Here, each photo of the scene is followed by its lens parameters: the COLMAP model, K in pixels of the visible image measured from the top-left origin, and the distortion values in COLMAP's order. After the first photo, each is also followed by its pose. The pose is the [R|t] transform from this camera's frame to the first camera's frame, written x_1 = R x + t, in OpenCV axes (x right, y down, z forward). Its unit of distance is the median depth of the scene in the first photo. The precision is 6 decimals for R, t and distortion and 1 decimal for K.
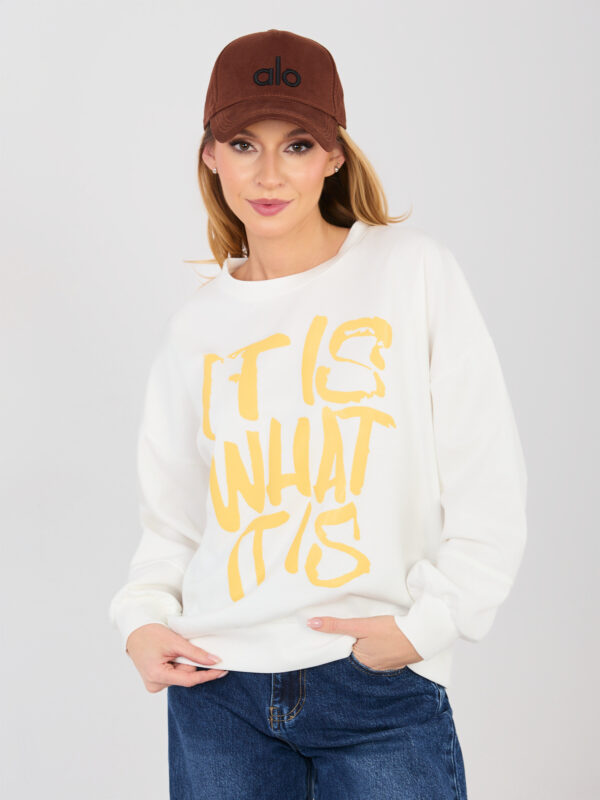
lens RADIAL K [[1577.5, 0, 310.2], [0, 1577.5, 399.7], [0, 0, 1]] dist [-0.907155, 0.003003]
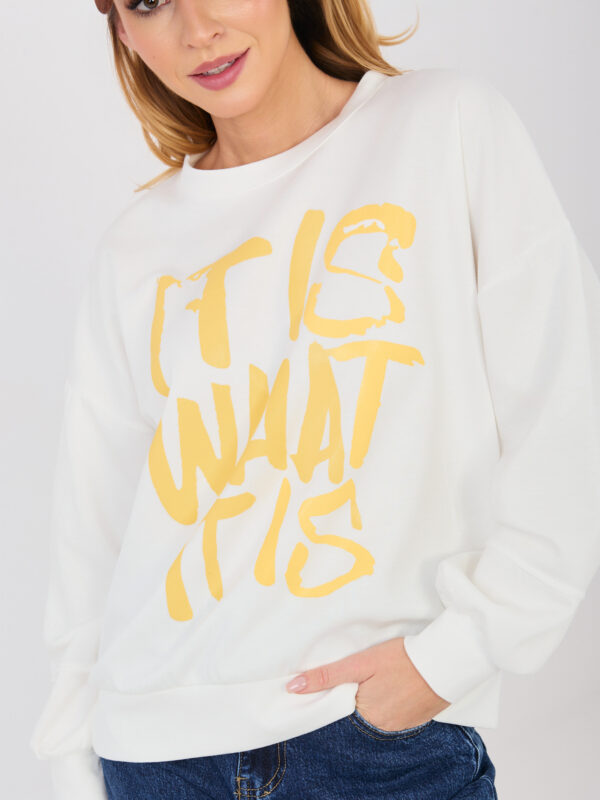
lens RADIAL K [[1586.1, 0, 300.0], [0, 1586.1, 400.0], [0, 0, 1]] dist [-0.006985, -6.106358]
pose [[0.999324, 0.019351, -0.031257, 0.023683], [-0.019417, 0.999810, -0.001795, 0.030007], [0.031216, 0.002401, 0.999510, 0.301215]]
